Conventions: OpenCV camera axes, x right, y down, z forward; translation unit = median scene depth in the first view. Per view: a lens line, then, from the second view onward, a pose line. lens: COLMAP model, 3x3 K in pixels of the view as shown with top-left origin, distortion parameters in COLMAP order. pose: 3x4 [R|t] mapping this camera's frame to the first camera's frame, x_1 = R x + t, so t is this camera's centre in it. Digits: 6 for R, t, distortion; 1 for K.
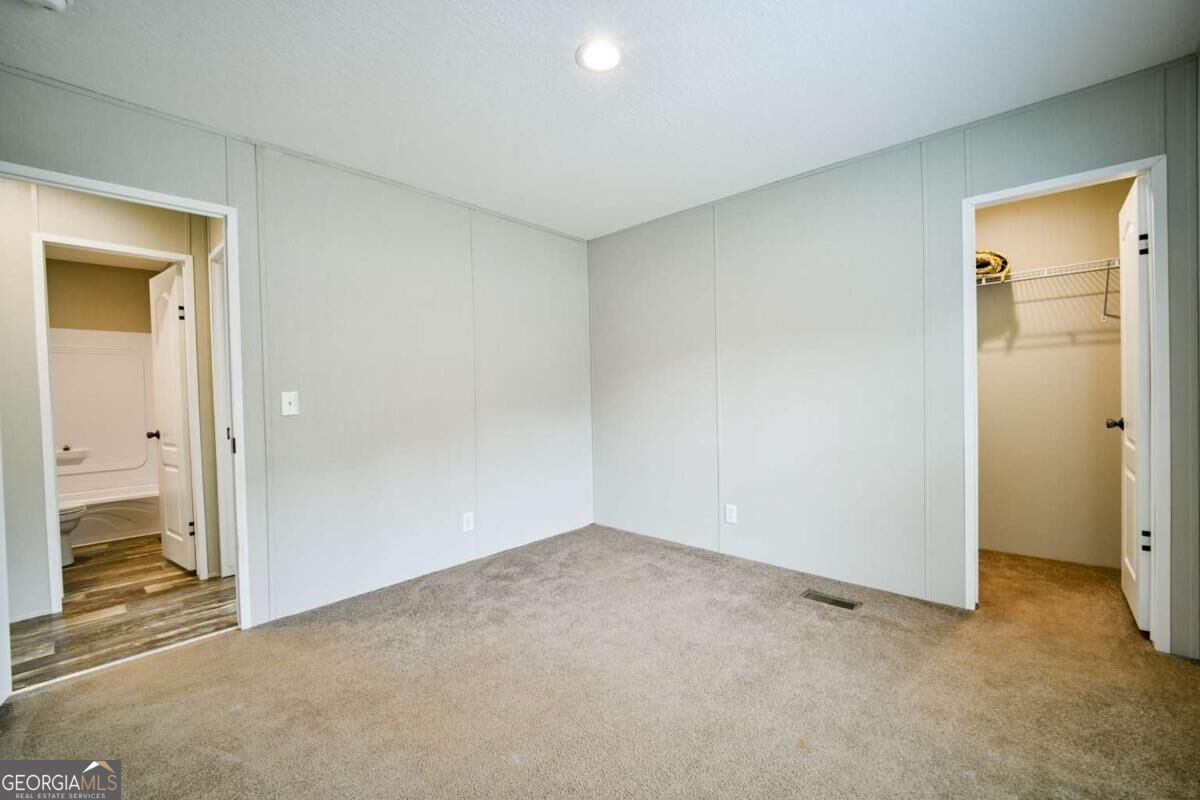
lens RADIAL K [[494.2, 0, 602.4], [0, 494.2, 401.2], [0, 0, 1]] dist [-0.000558, -0.004447]
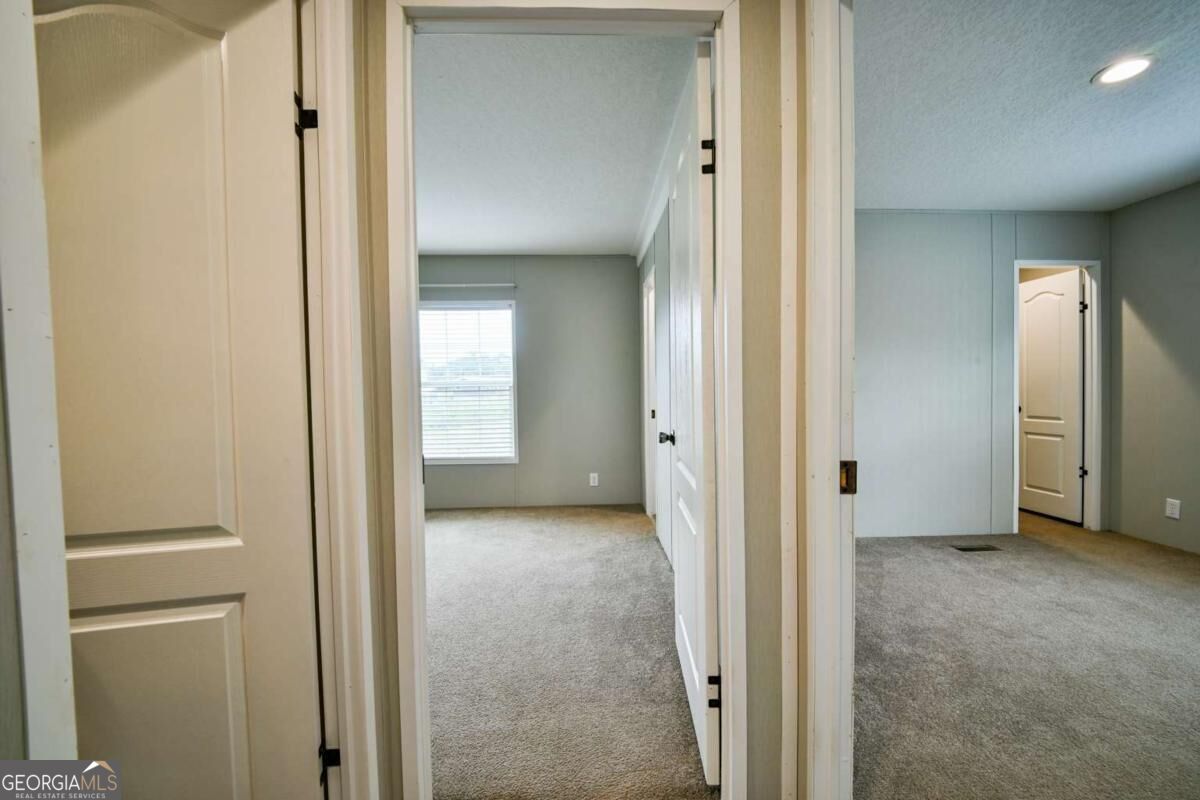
lens RADIAL K [[494.2, 0, 618.2], [0, 494.2, 404.4], [0, 0, 1]] dist [-0.000558, -0.004447]
pose [[0.704944, -0.005614, 0.709241, -1.128455], [0.011462, 0.999928, -0.003477, 0.019920], [-0.709171, 0.010580, 0.704958, 0.763966]]
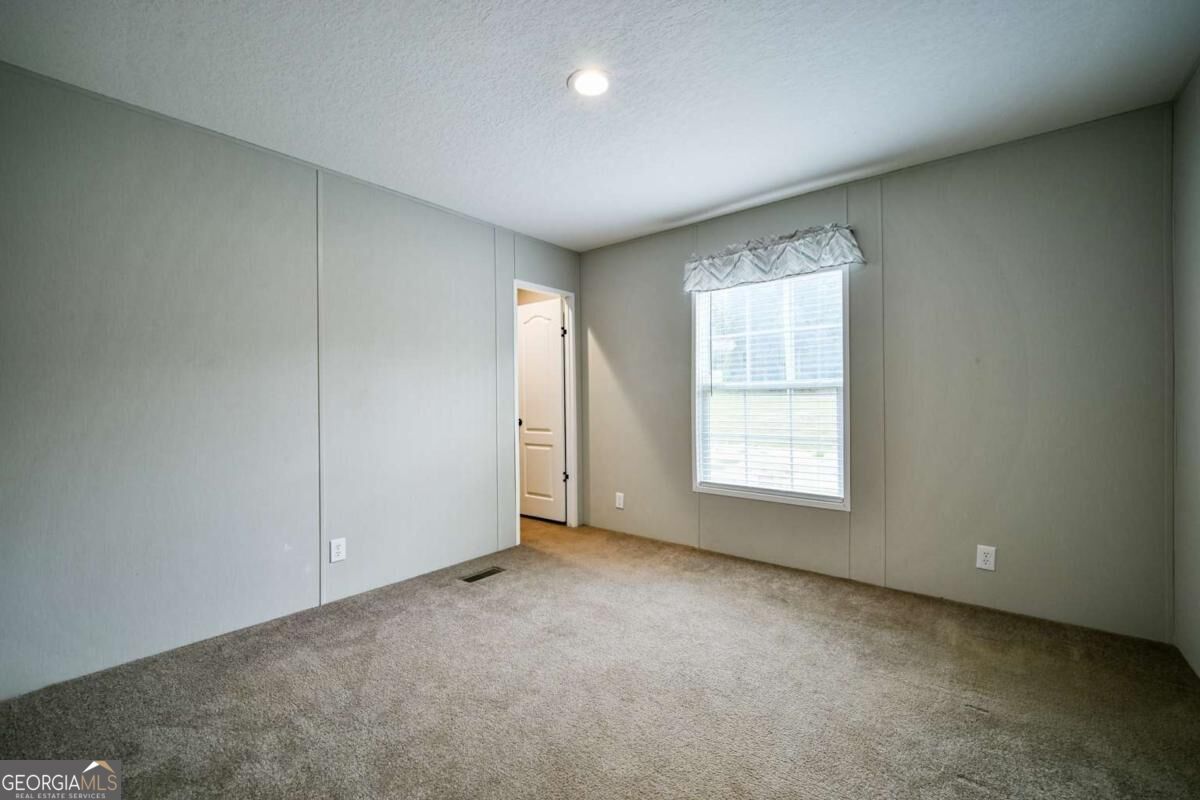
lens RADIAL K [[494.2, 0, 606.3], [0, 494.2, 400.7], [0, 0, 1]] dist [-0.000558, -0.004447]
pose [[-0.058725, 0.017512, 0.998121, -0.782738], [0.026805, 0.999513, -0.015959, 0.003960], [-0.997914, 0.025818, -0.059165, 0.772730]]
